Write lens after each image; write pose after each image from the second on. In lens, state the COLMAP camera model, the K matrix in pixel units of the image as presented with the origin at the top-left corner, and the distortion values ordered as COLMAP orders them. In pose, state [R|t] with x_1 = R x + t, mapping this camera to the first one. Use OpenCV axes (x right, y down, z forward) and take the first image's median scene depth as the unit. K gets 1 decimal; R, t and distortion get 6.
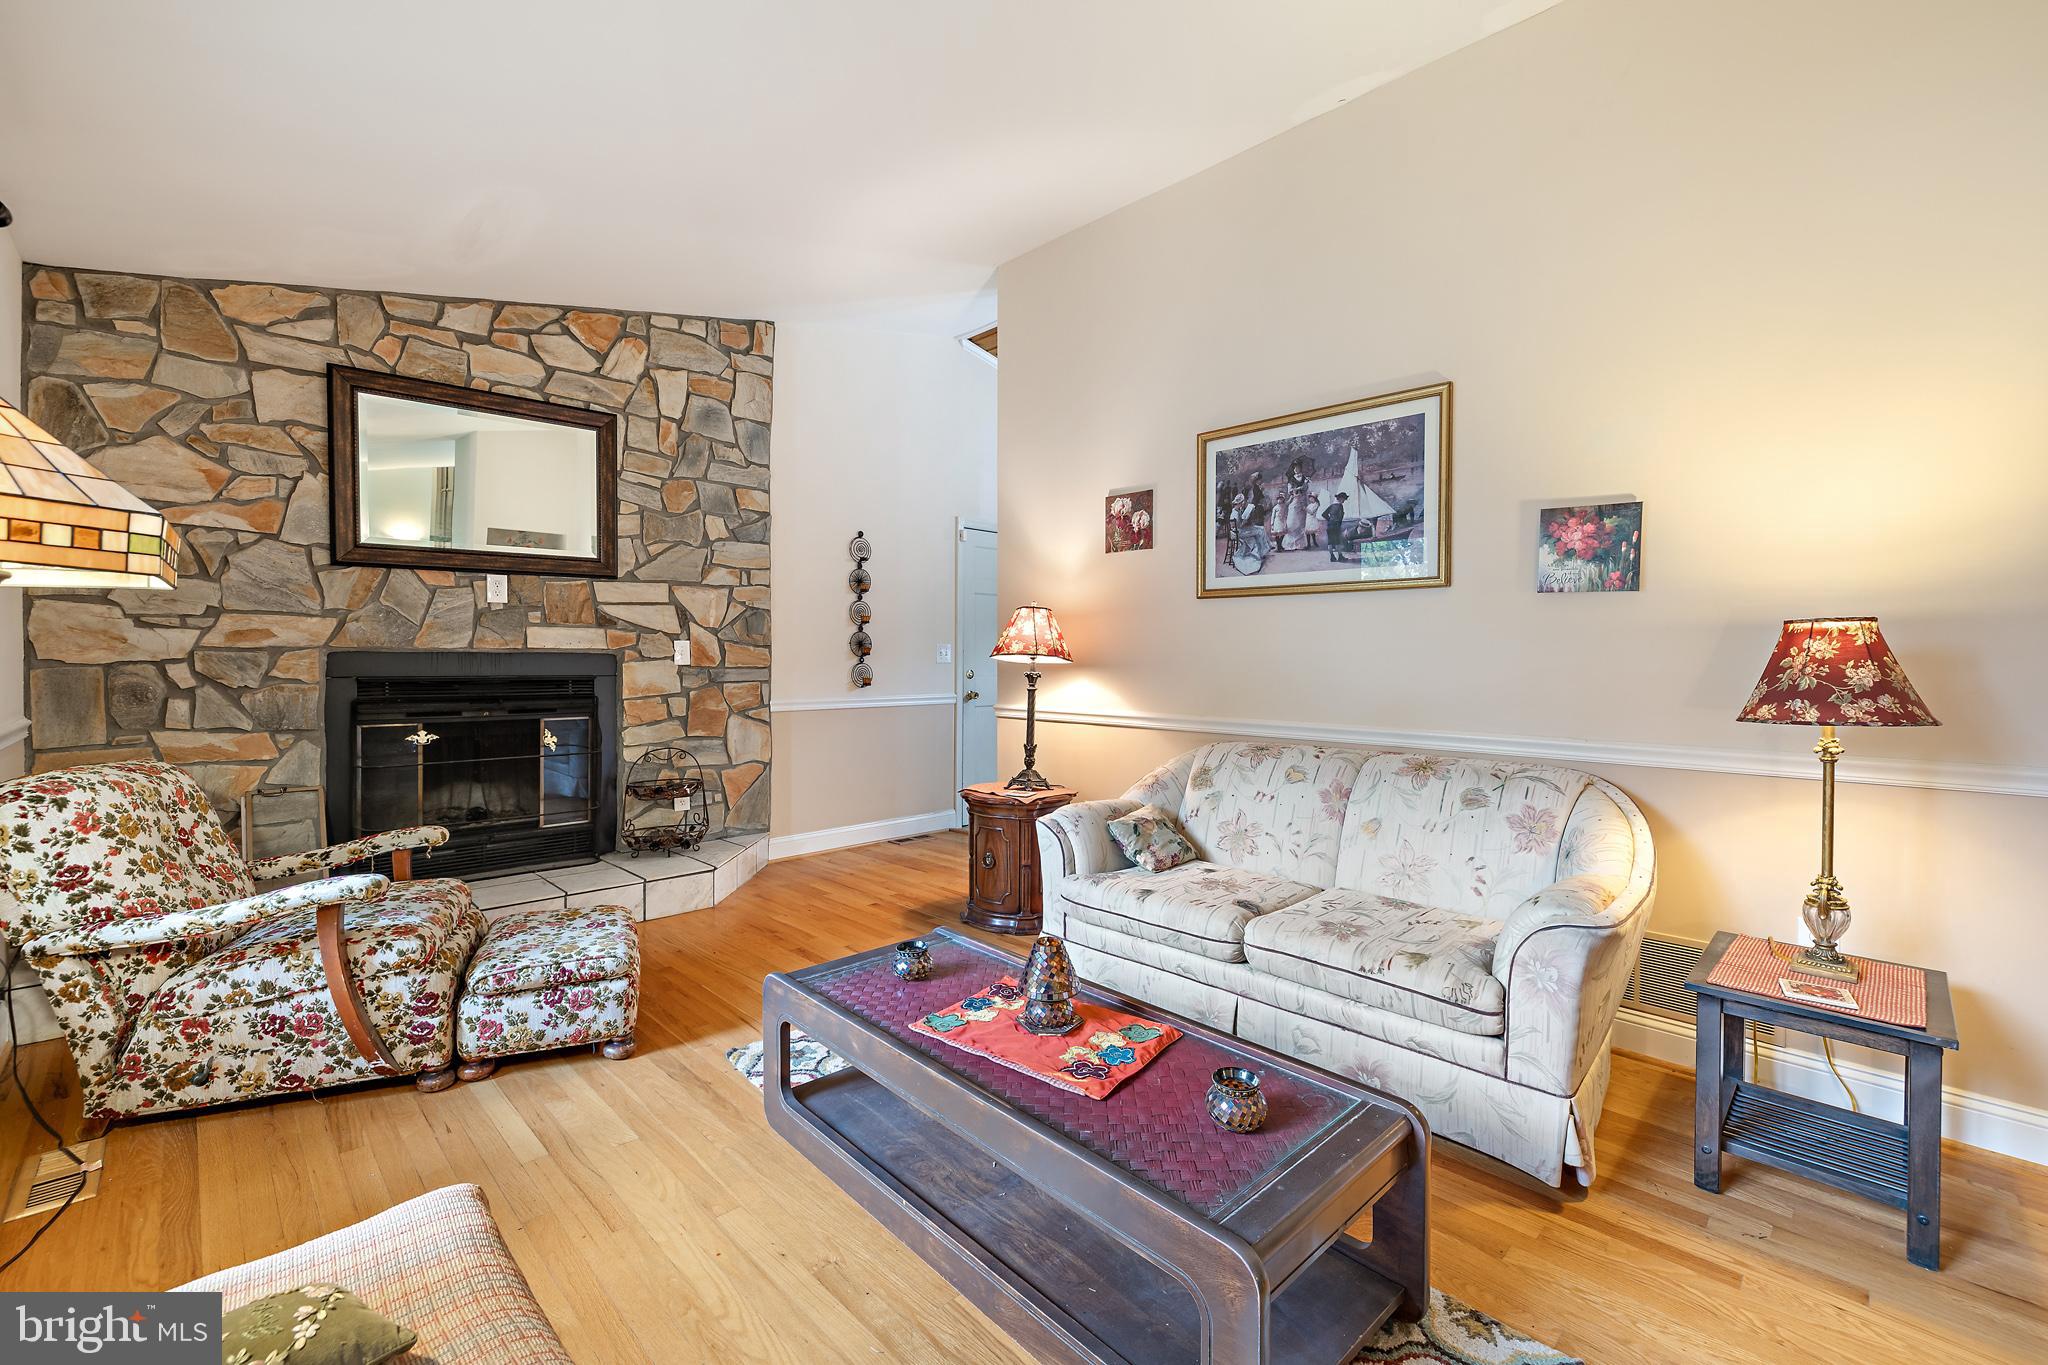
lens RADIAL K [[880.6, 0, 1020.5], [0, 880.6, 668.7], [0, 0, 1]] dist [-0.001578, -0.000340]
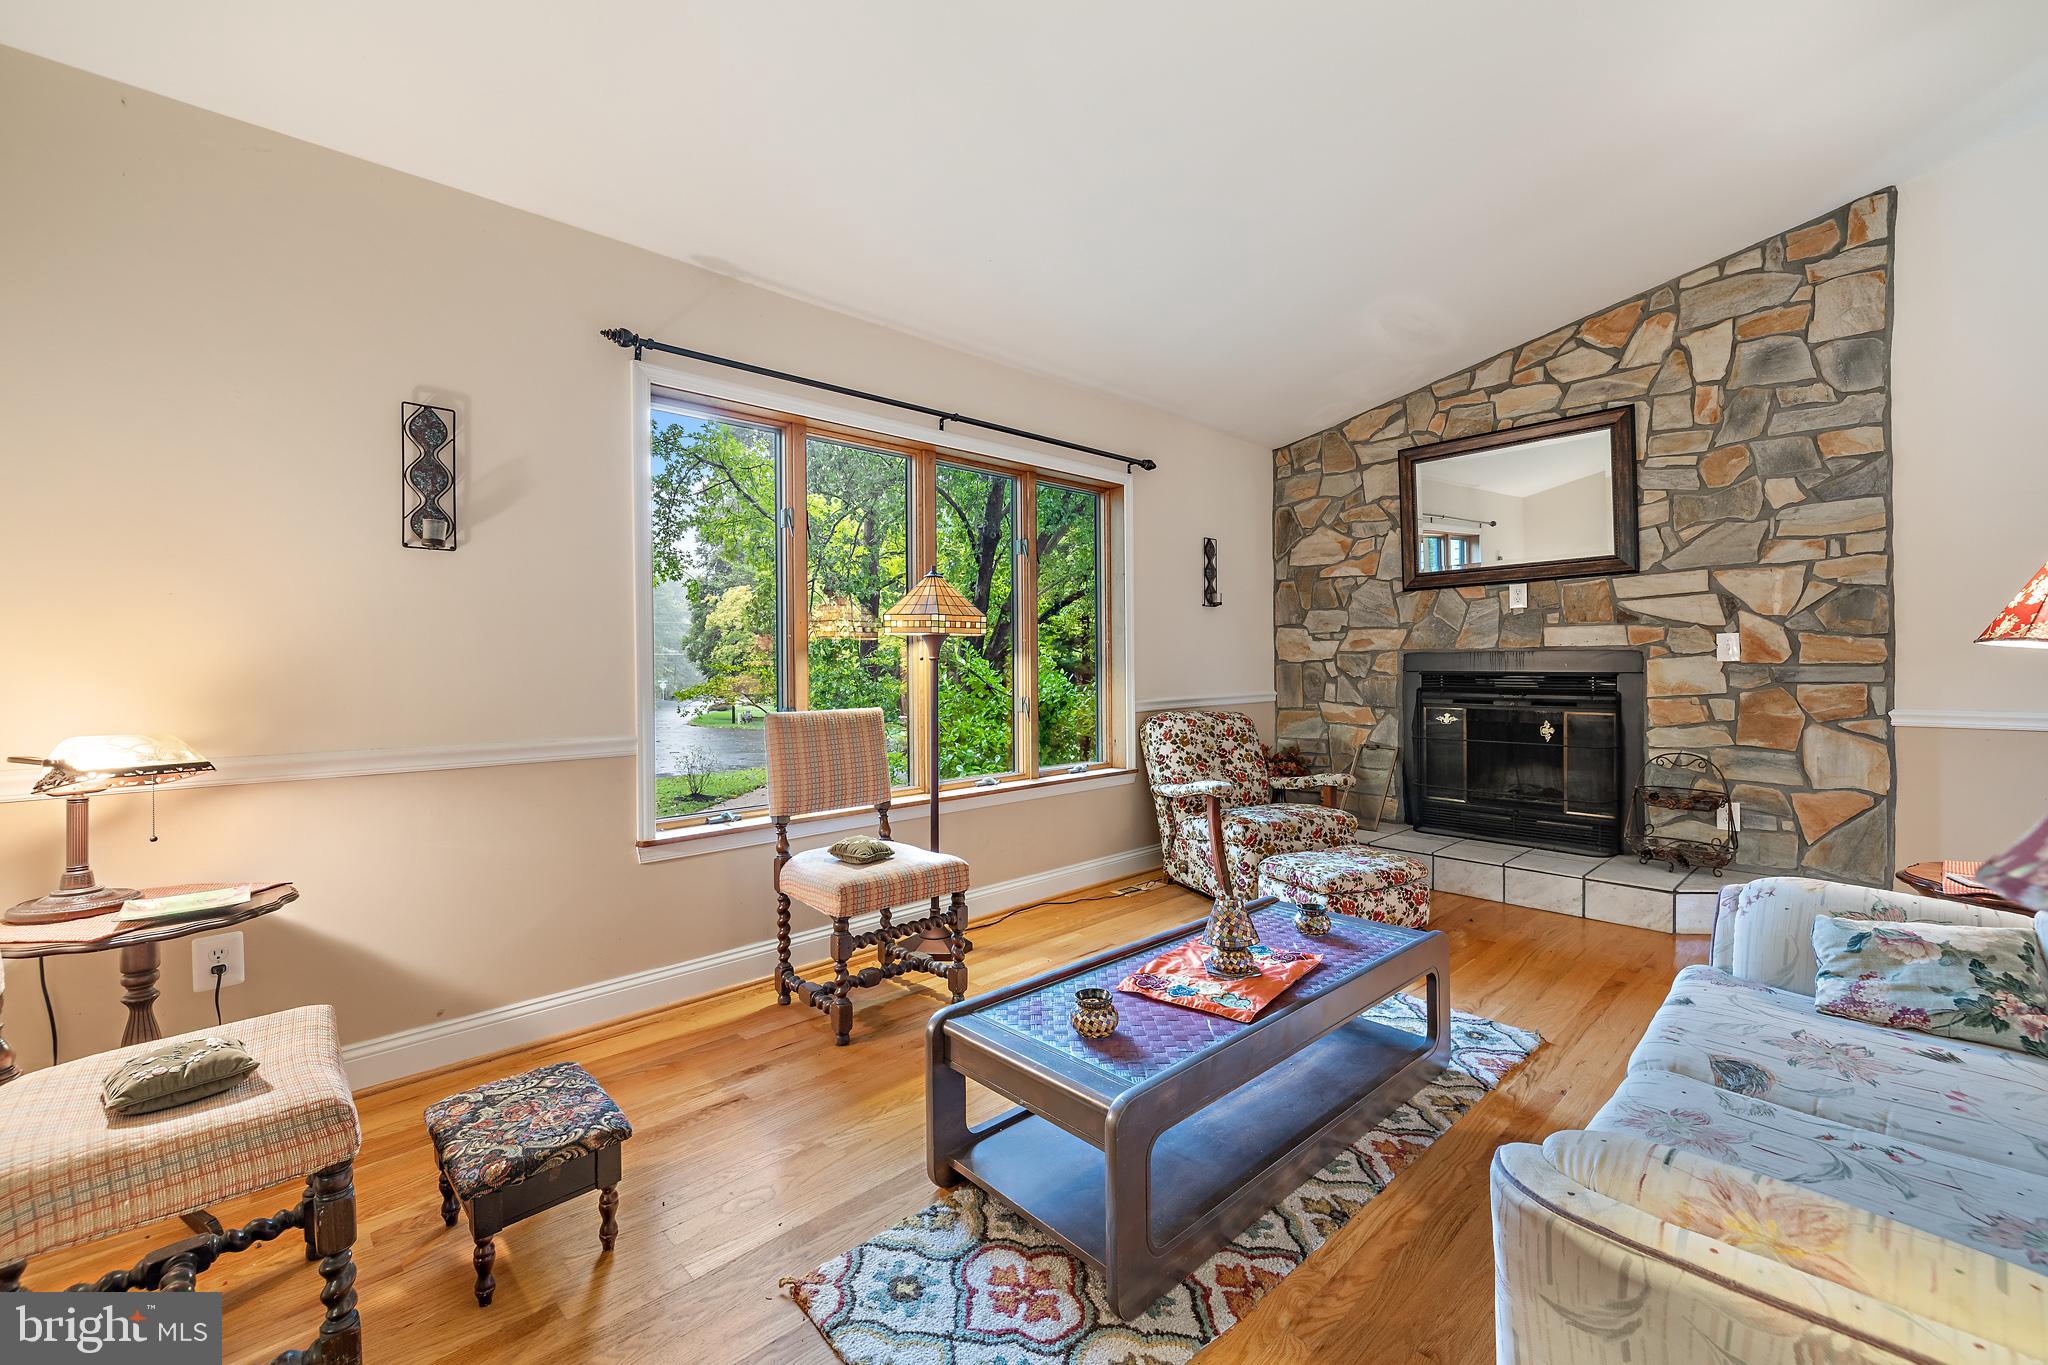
lens RADIAL K [[885.9, 0, 988.8], [0, 885.9, 668.2], [0, 0, 1]] dist [-0.000848, -0.000174]
pose [[-0.064239, 0.002705, -0.997931, 0.640642], [-0.004296, 0.999986, 0.002987, 0.003503], [0.997925, 0.004479, -0.064227, 0.403124]]
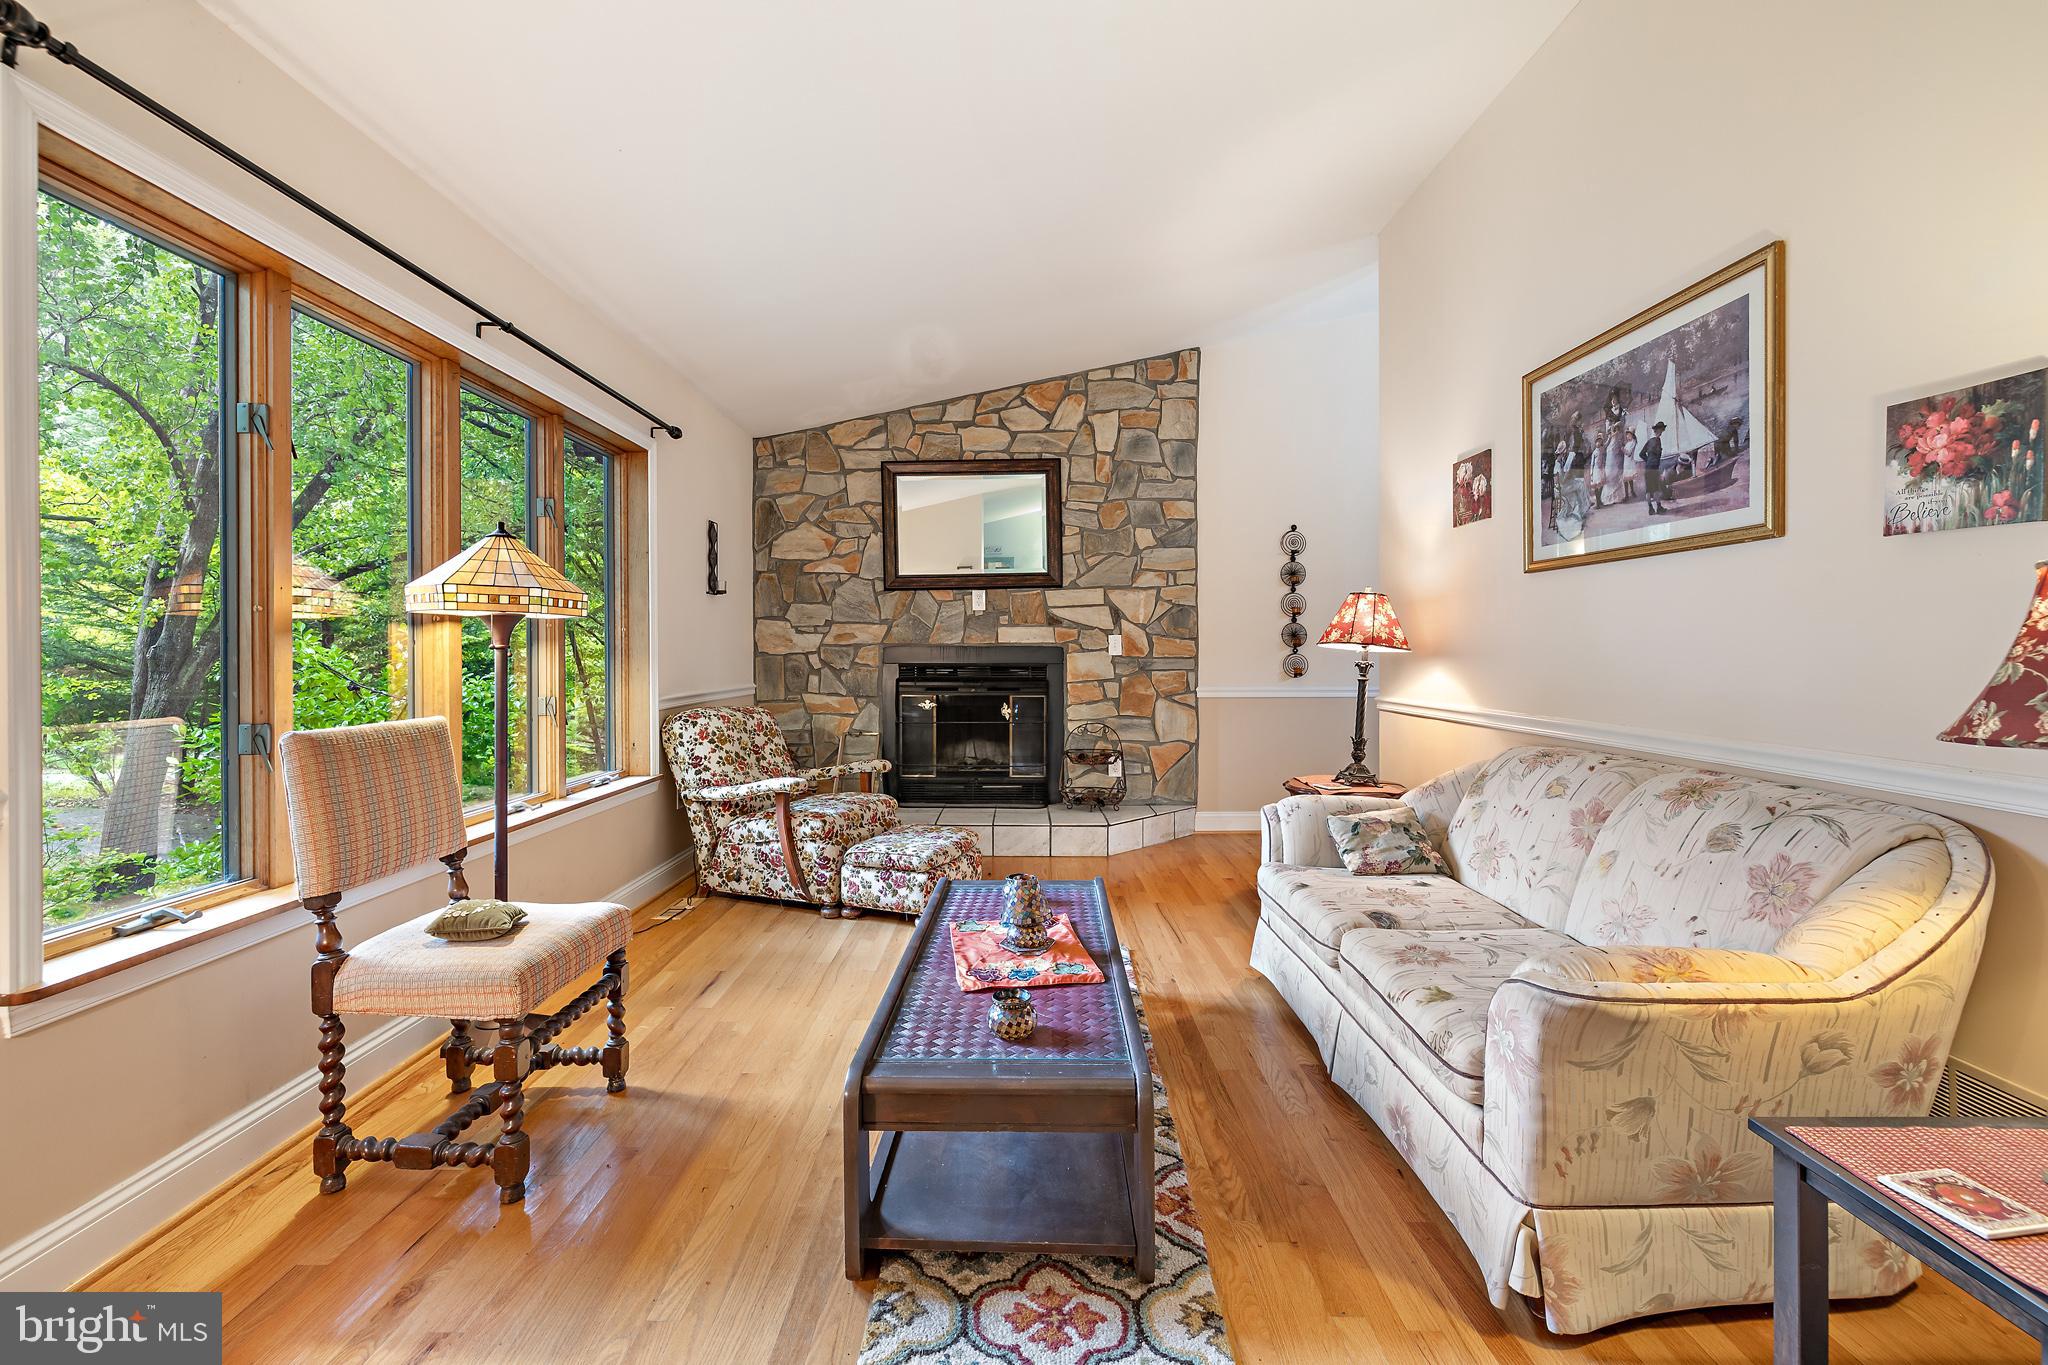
lens RADIAL K [[891.6, 0, 1020.2], [0, 891.6, 658.0], [0, 0, 1]] dist [-0.002964, -0.000323]
pose [[0.696585, -0.000470, -0.717474, 0.482818], [-0.004099, 0.999981, -0.004635, 0.006554], [0.717462, 0.006170, 0.696570, 0.072630]]
